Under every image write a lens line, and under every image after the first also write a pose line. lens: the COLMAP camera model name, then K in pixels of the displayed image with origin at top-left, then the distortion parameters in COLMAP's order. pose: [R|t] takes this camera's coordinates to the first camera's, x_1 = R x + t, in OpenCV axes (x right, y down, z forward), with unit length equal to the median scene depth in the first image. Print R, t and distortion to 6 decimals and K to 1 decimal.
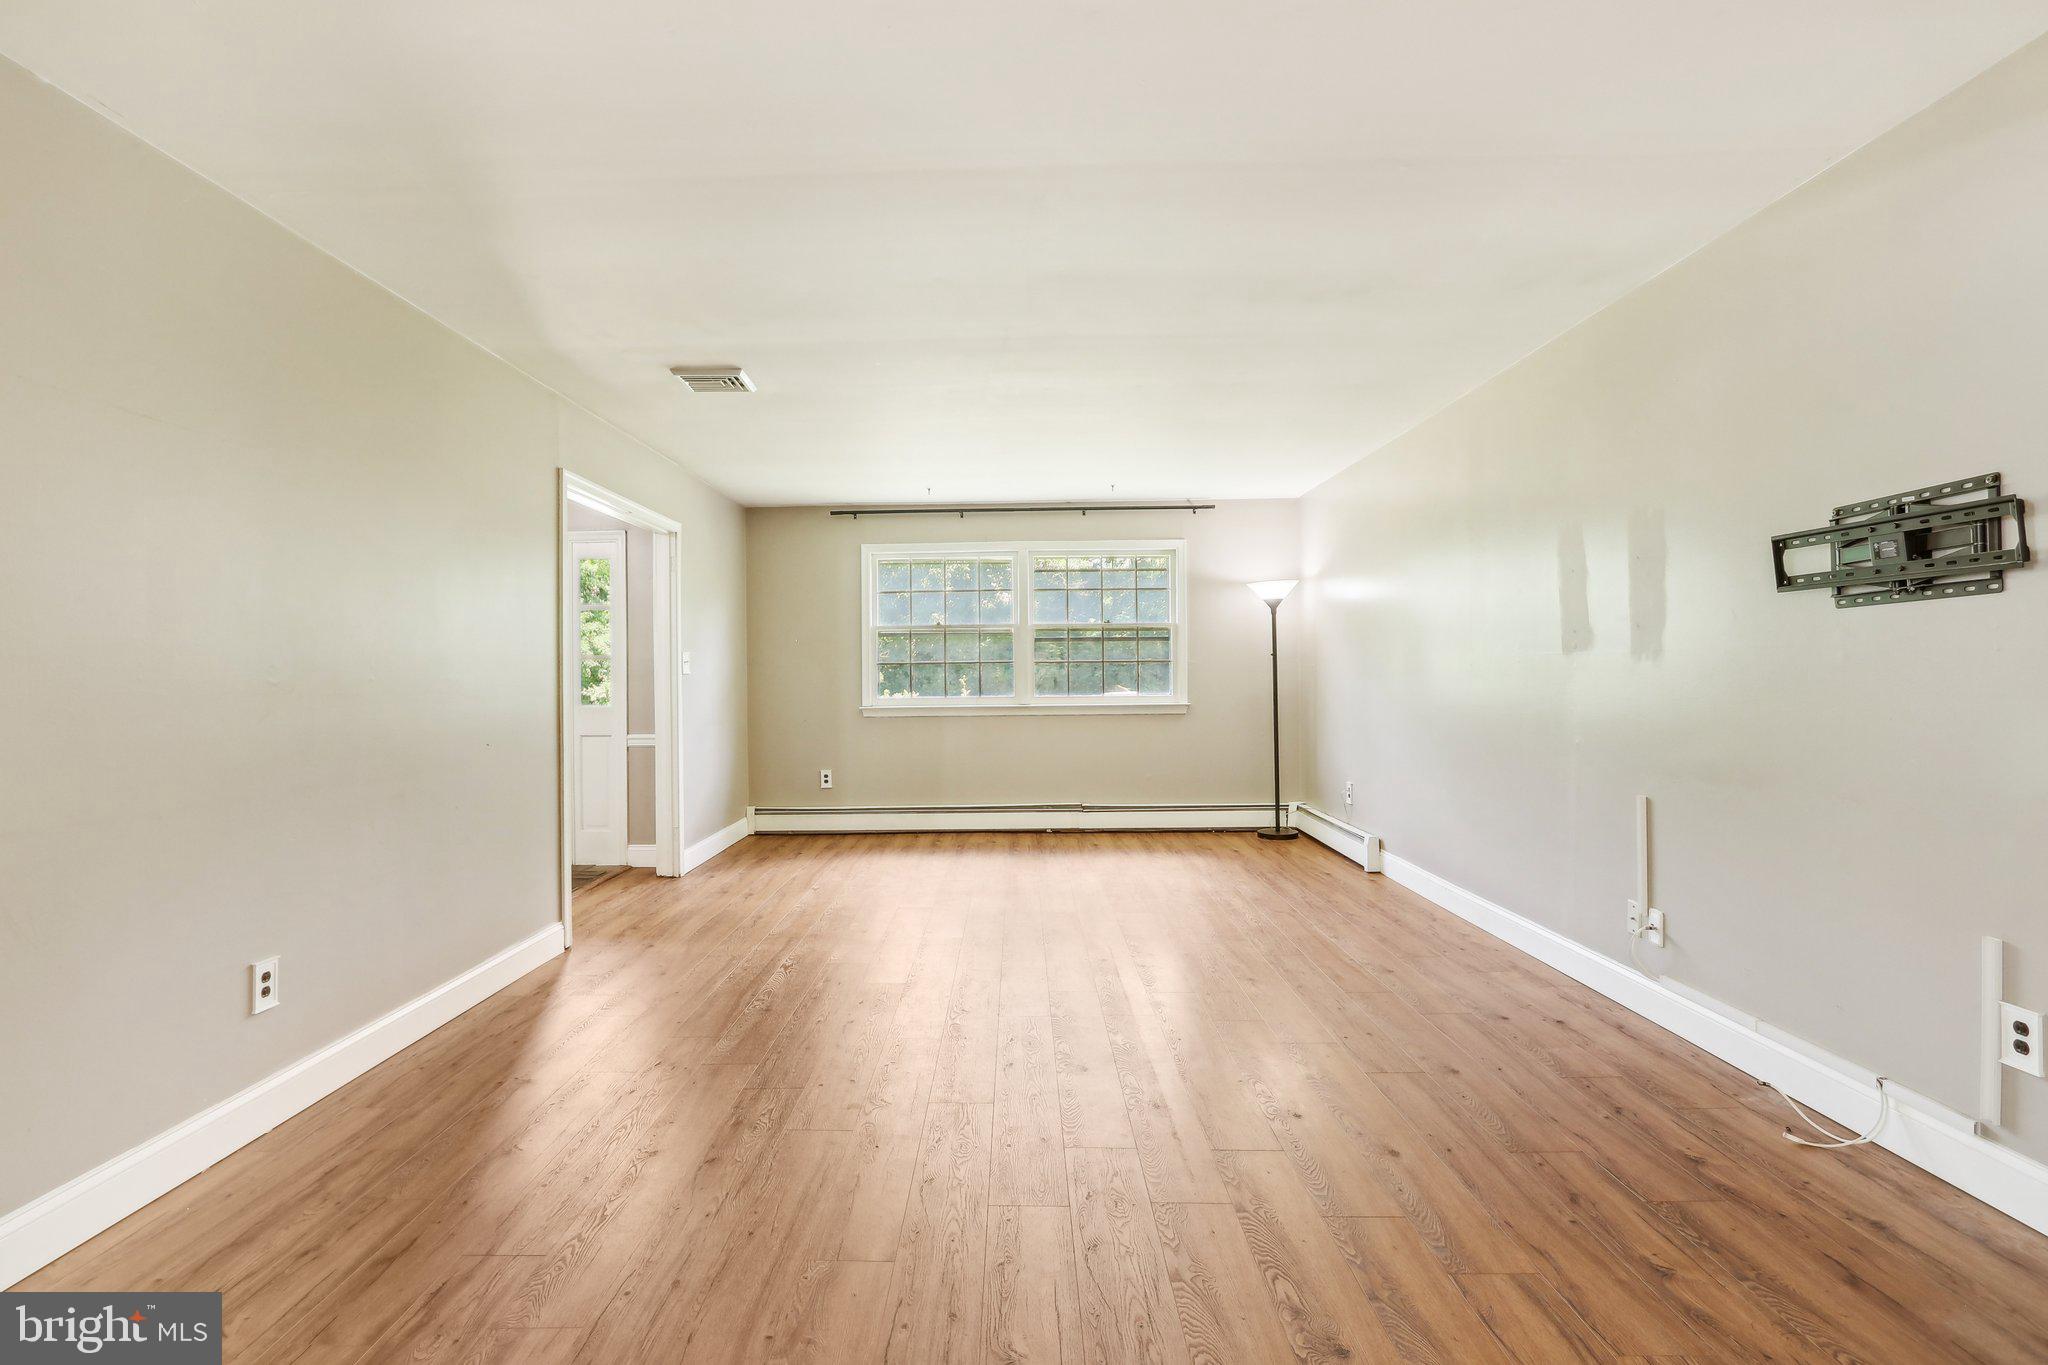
lens RADIAL K [[969.3, 0, 985.1], [0, 969.3, 675.1], [0, 0, 1]] dist [-0.023088, 0.006262]
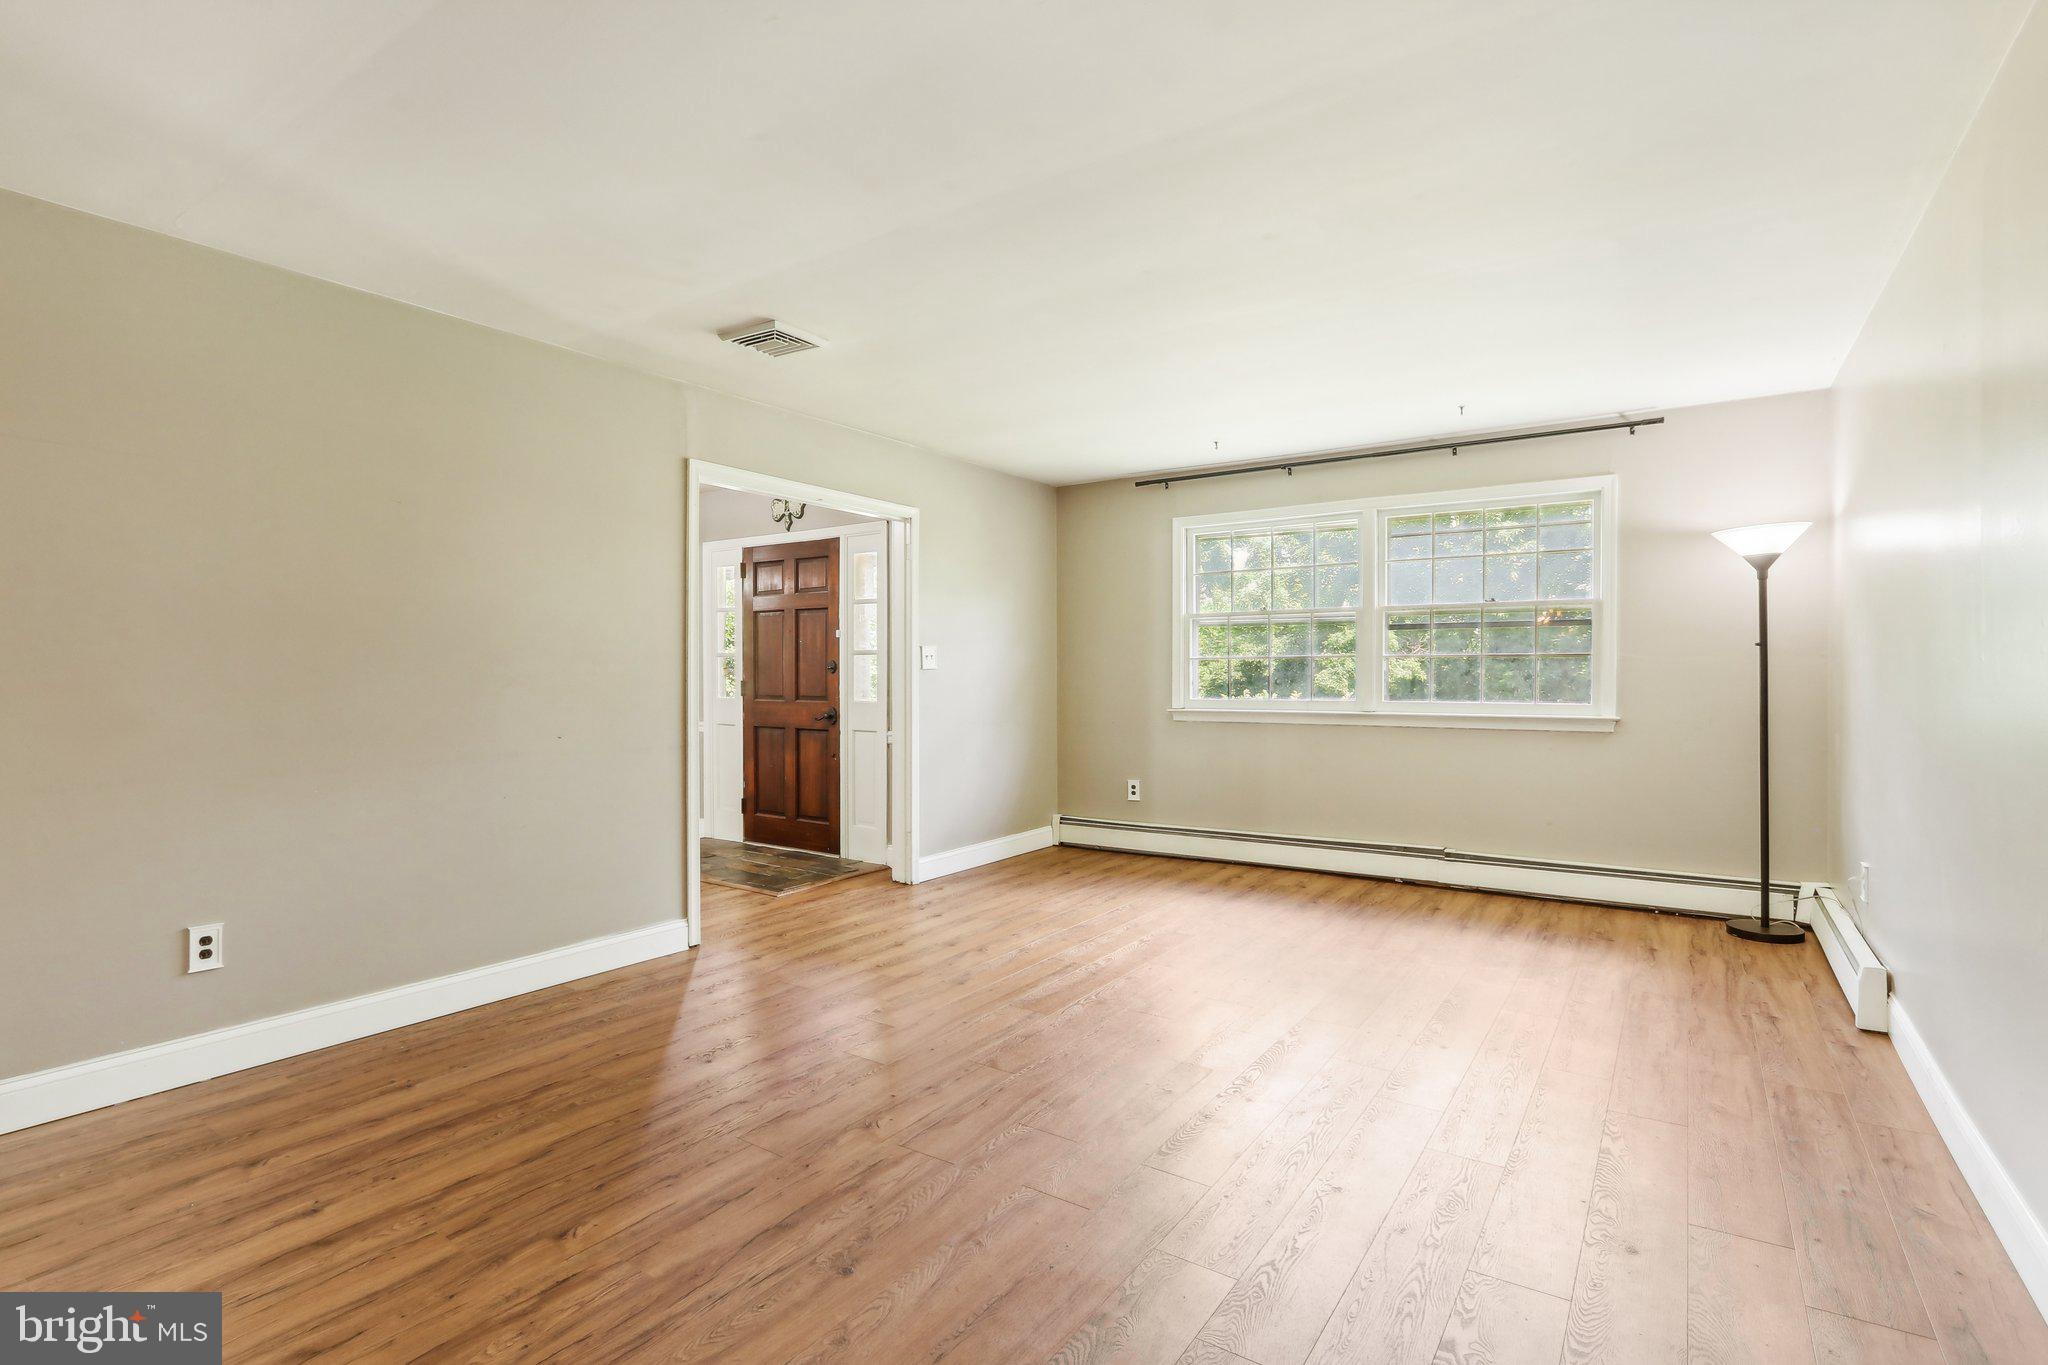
lens RADIAL K [[969.3, 0, 1020.5], [0, 969.3, 682.7], [0, 0, 1]] dist [-0.023088, 0.006262]
pose [[0.838821, 0.013239, -0.544246, 0.228074], [-0.006957, 0.999883, 0.013600, -0.001101], [0.544363, -0.007622, 0.838815, 0.214412]]
